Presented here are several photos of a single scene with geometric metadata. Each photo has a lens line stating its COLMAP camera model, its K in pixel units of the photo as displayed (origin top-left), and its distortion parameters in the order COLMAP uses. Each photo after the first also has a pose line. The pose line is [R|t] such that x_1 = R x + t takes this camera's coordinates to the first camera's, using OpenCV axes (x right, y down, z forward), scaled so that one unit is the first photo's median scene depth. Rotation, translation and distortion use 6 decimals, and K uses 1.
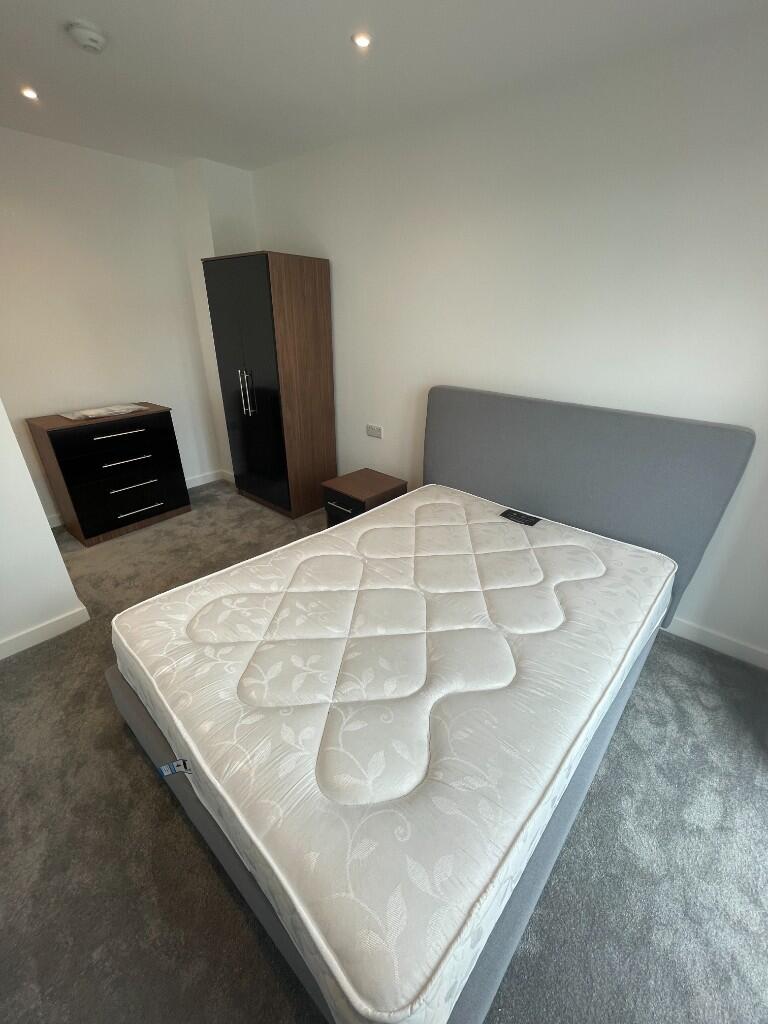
lens RADIAL K [[419.1, 0, 377.4], [0, 419.1, 515.7], [0, 0, 1]] dist [0.001077, 0.000077]
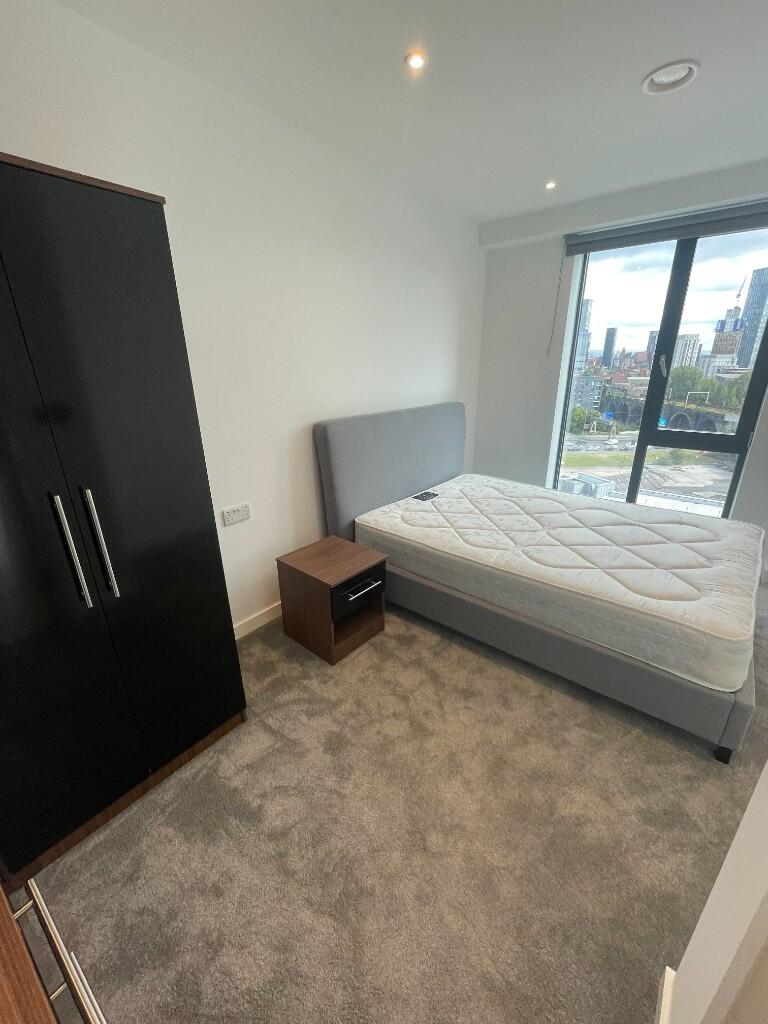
lens RADIAL K [[419.1, 0, 377.4], [0, 419.1, 515.7], [0, 0, 1]] dist [0.001077, 0.000077]
pose [[-0.028843, -0.345965, 0.937804, -0.830409], [0.465399, 0.825653, 0.318906, -0.398948], [-0.884631, 0.445651, 0.137197, 0.914261]]
